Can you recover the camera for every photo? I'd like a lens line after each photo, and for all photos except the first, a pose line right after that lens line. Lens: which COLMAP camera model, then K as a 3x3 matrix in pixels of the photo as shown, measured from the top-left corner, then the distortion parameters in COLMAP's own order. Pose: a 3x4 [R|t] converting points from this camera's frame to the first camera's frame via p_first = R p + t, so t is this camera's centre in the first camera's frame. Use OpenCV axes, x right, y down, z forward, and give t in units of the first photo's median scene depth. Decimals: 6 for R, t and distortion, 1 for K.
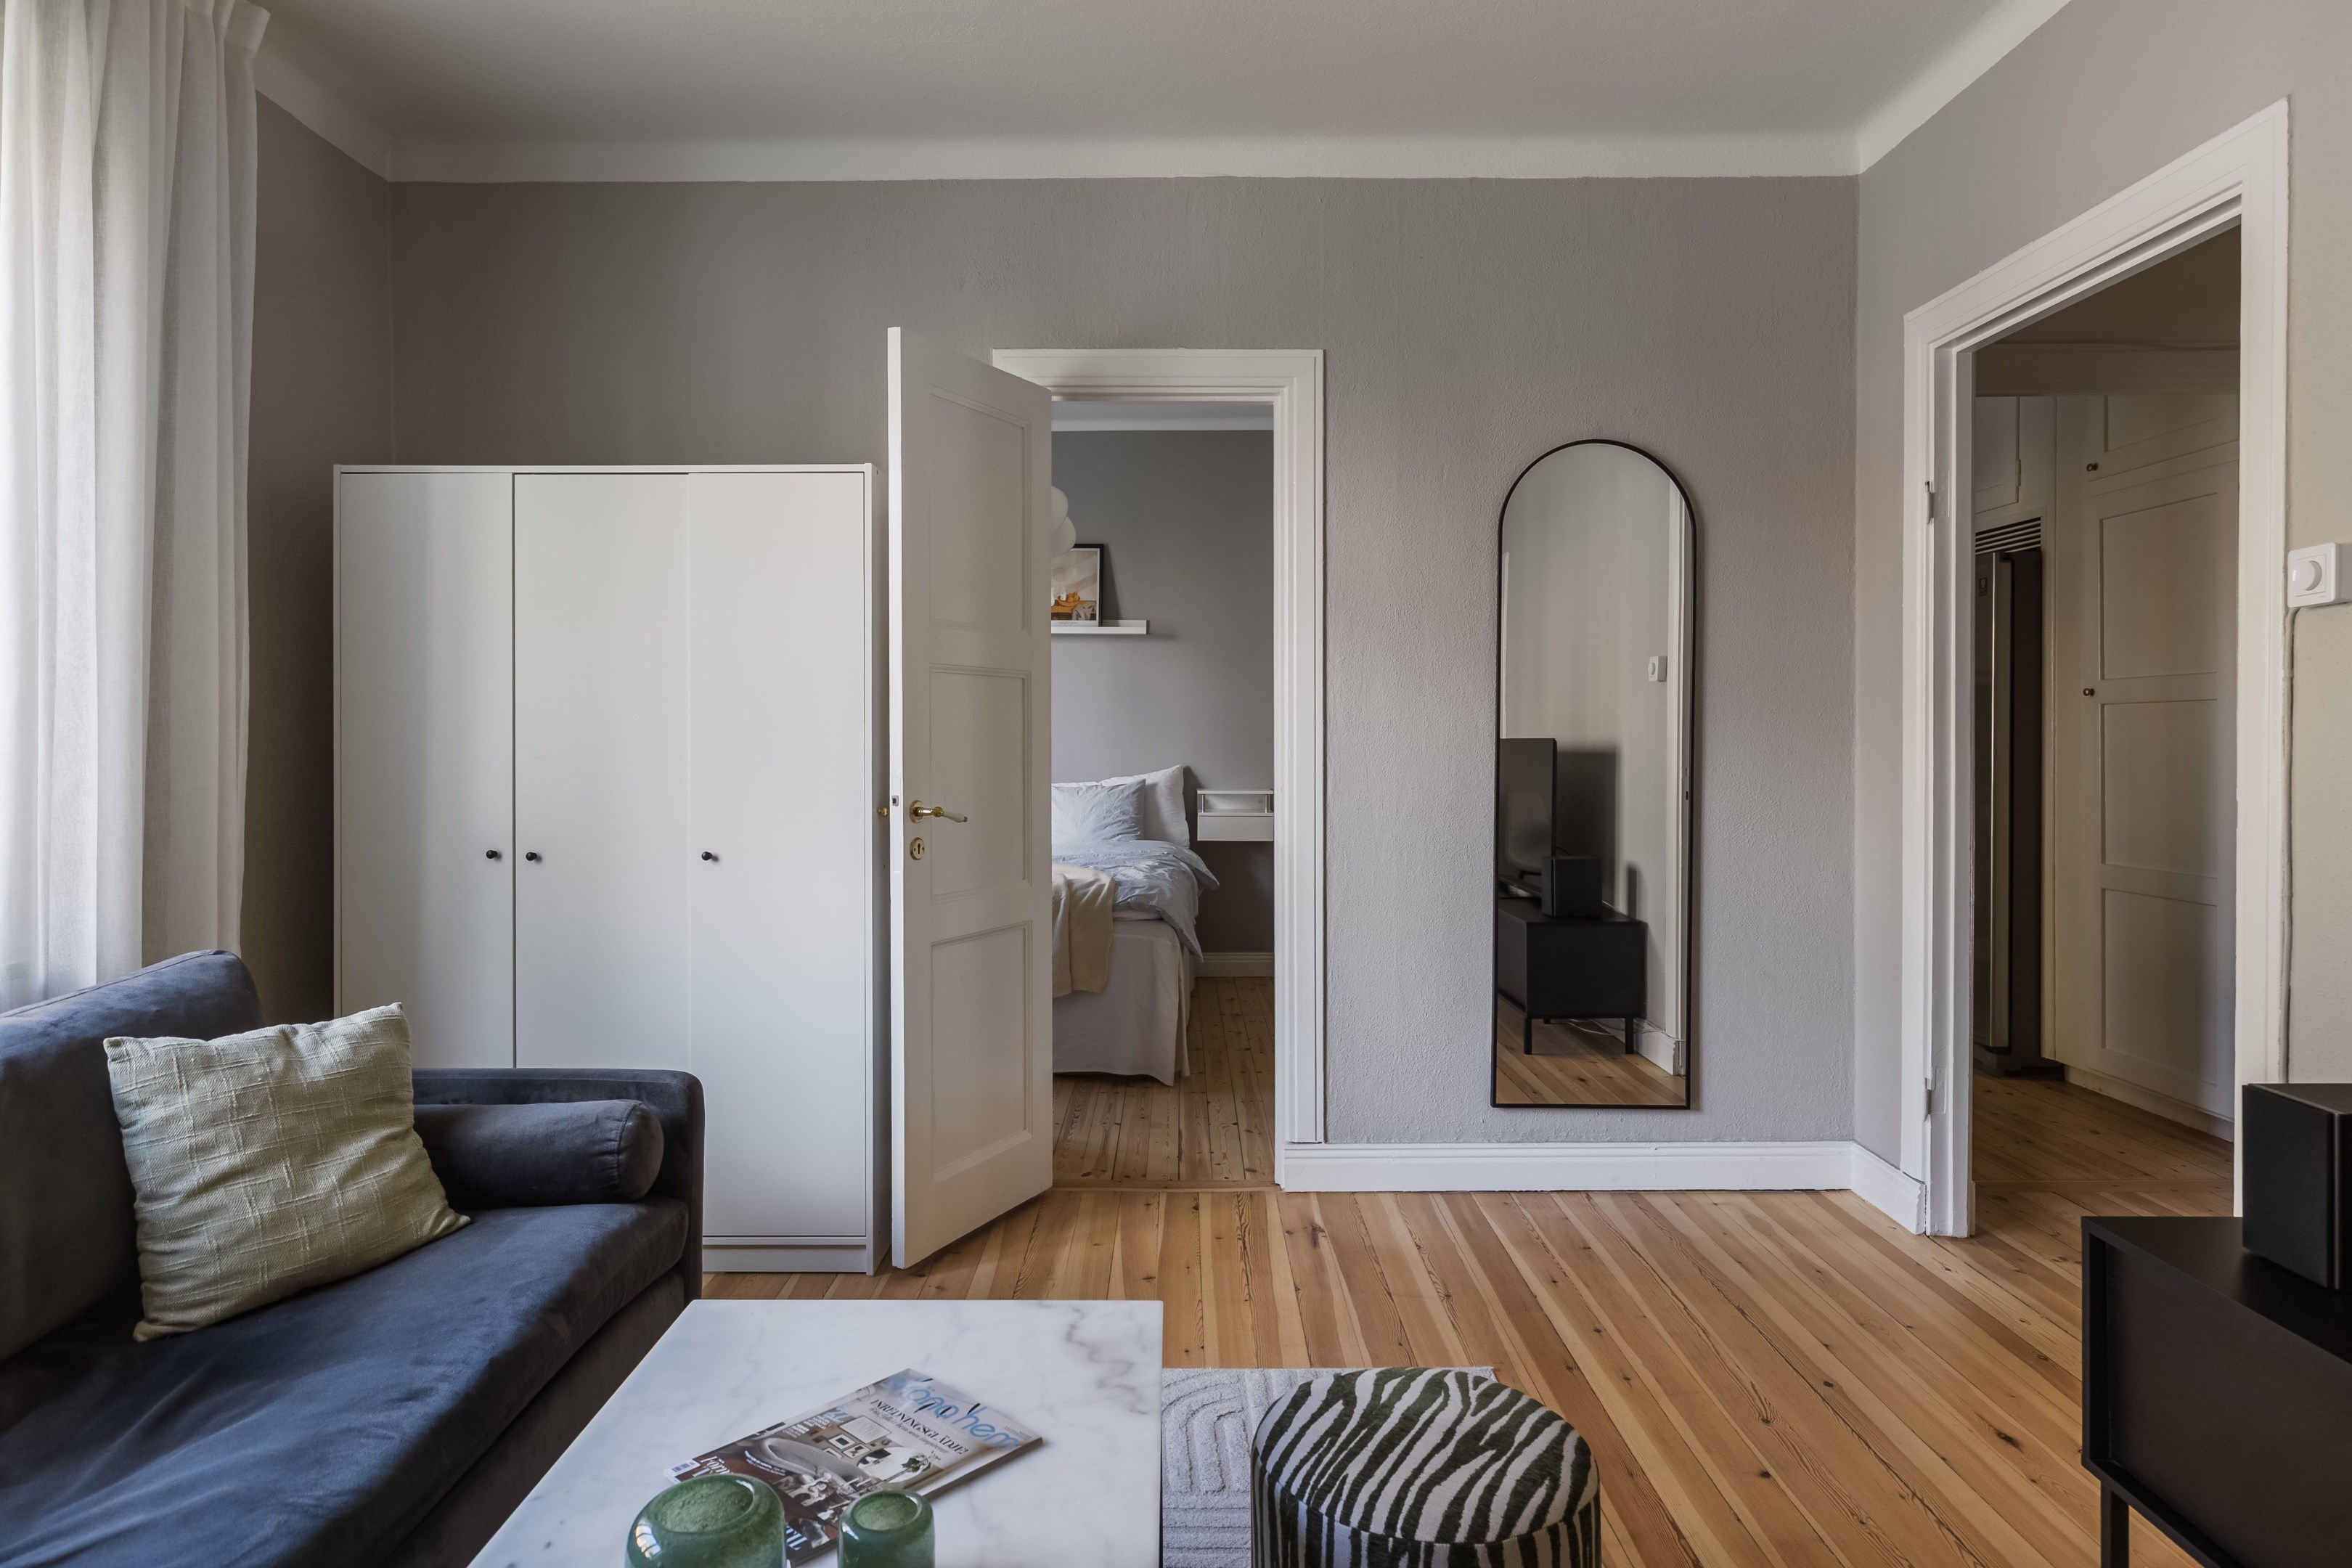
lens RADIAL K [[1375.9, 0, 1180.2], [0, 1375.9, 740.9], [0, 0, 1]] dist [0.001813, 0.000544]
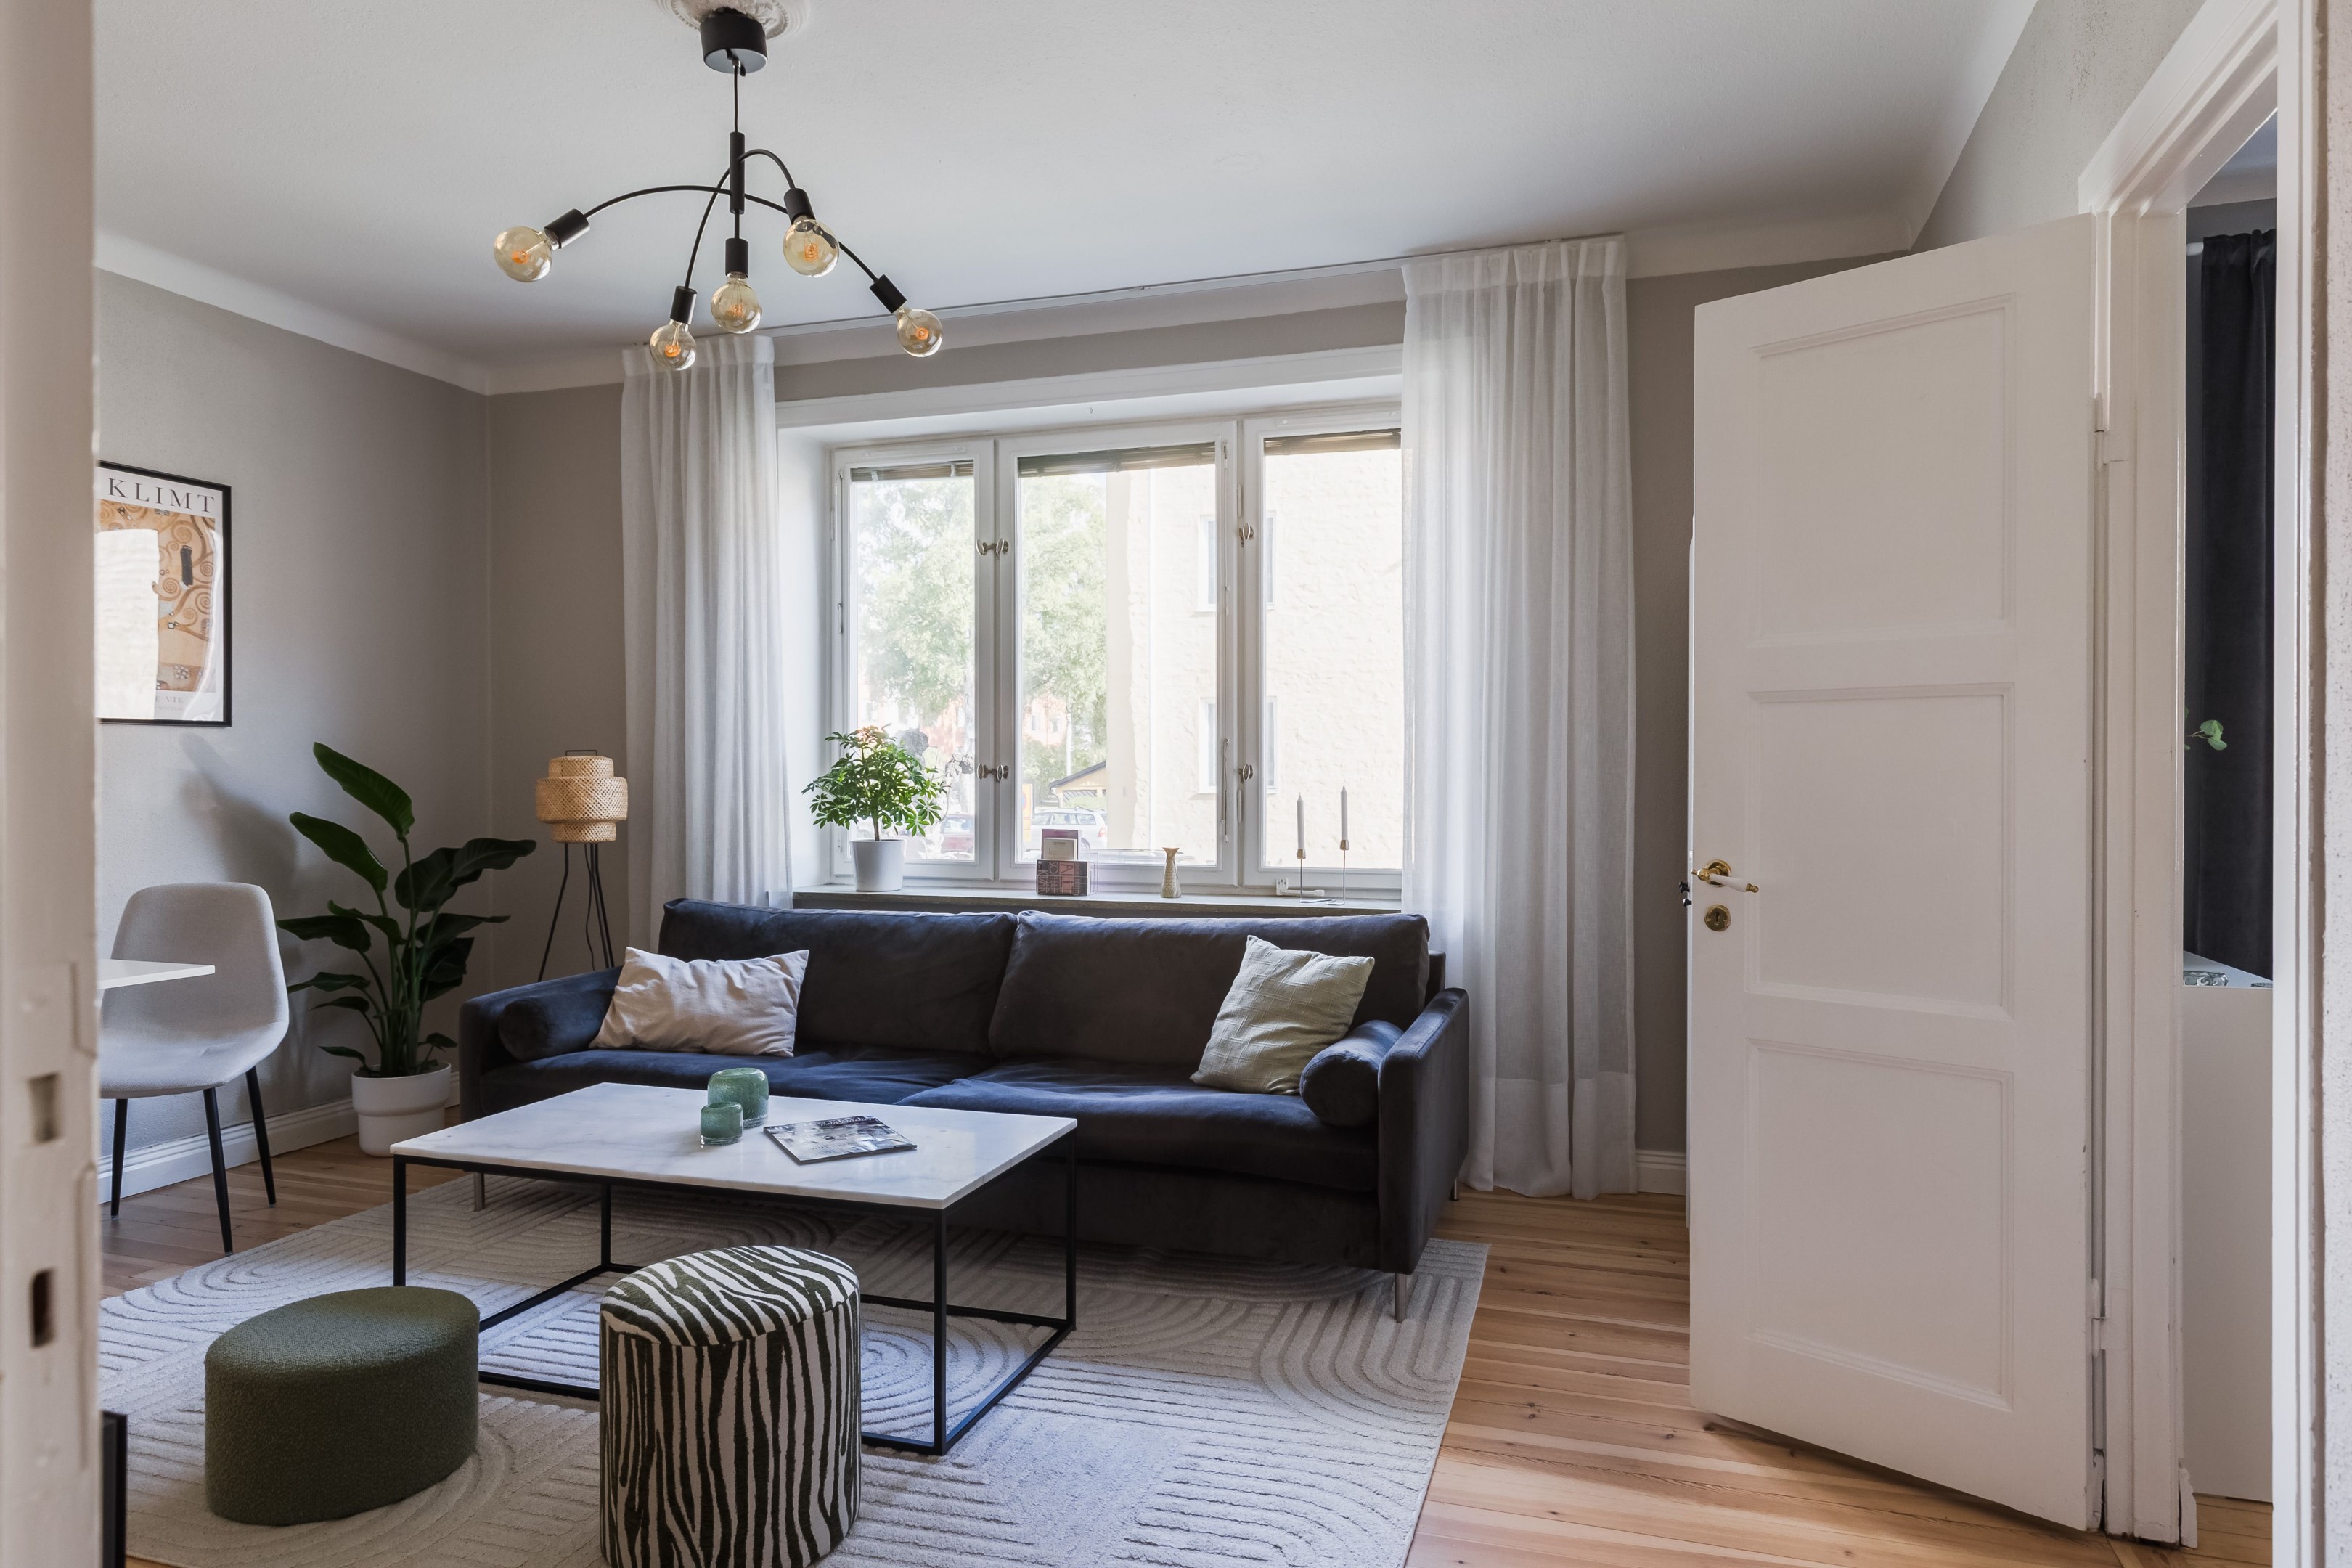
lens RADIAL K [[1419.9, 0, 1180.6], [0, 1419.9, 827.2], [0, 0, 1]] dist [0.003378, -0.000687]
pose [[-0.309109, 0.033617, -0.950432, 1.331232], [-0.000757, 0.999366, 0.035594, -0.005232], [0.951026, 0.011721, -0.308887, 1.798863]]
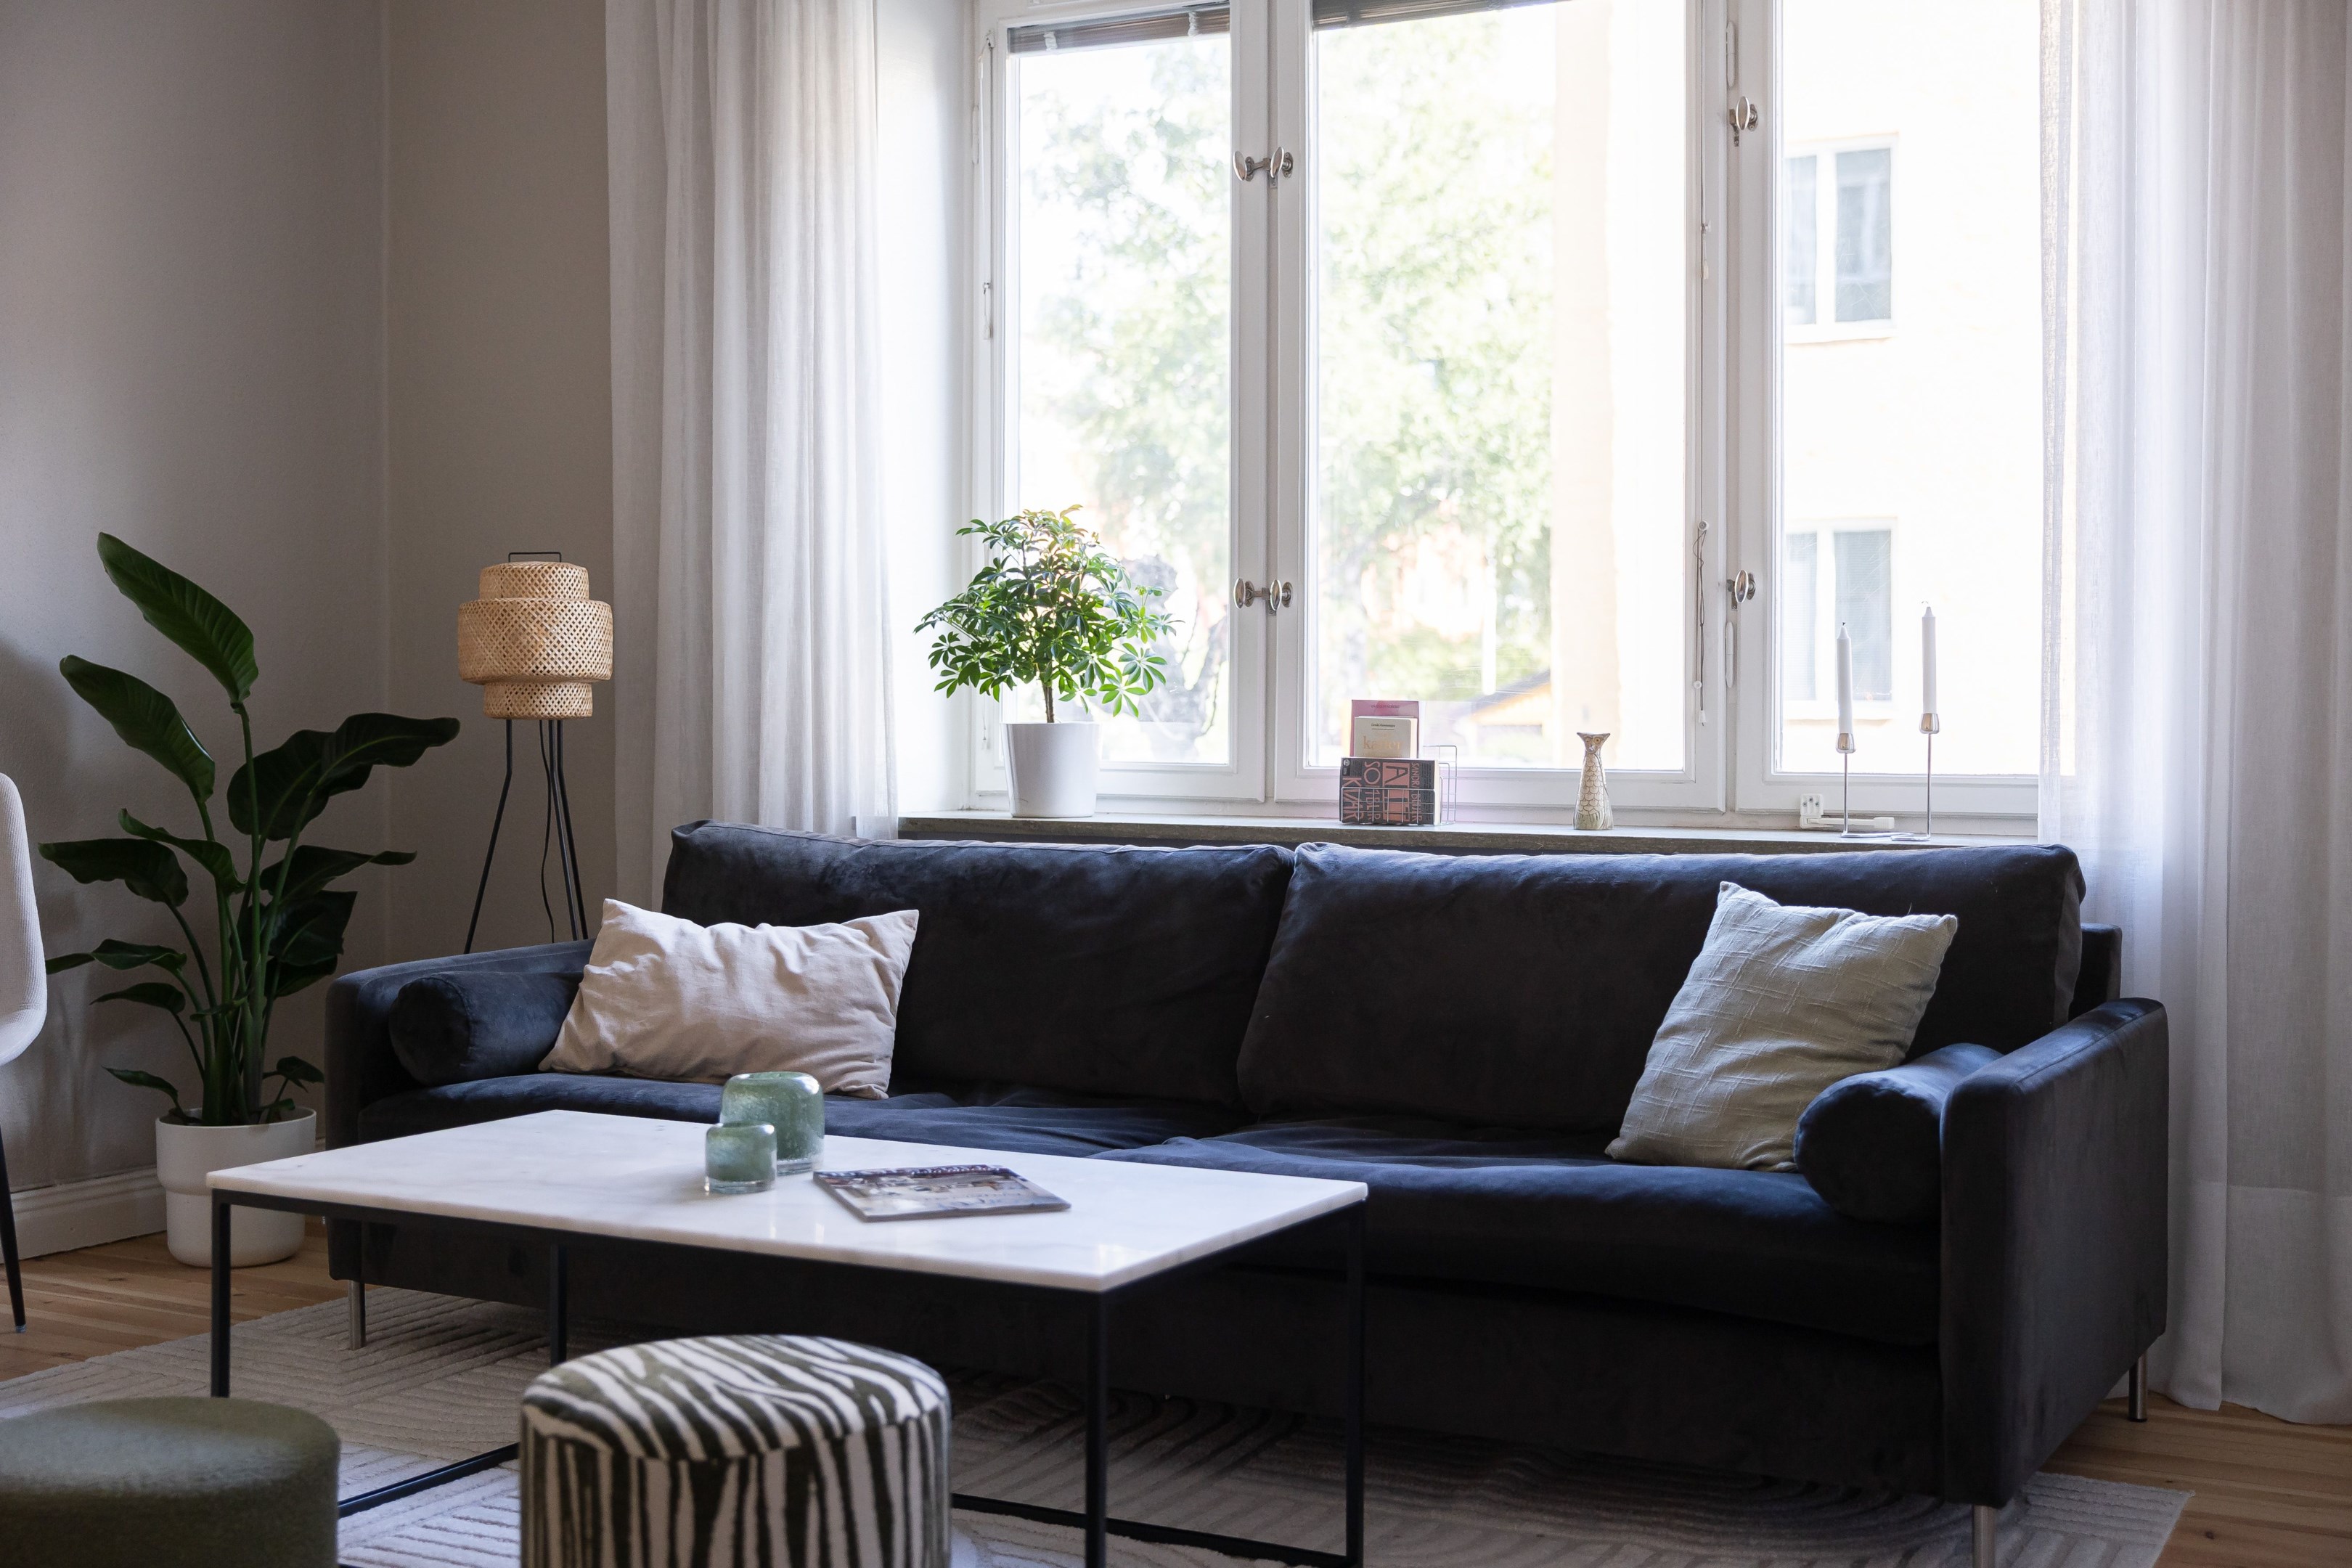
lens RADIAL K [[2843.3, 0, 1174.4], [0, 2843.3, 845.0], [0, 0, 1]] dist [0.004581, 0.013046]
pose [[-0.483123, 0.041727, -0.874558, 1.443747], [-0.006604, 0.998662, 0.051297, 0.097964], [0.875528, 0.030558, -0.482201, 1.946495]]
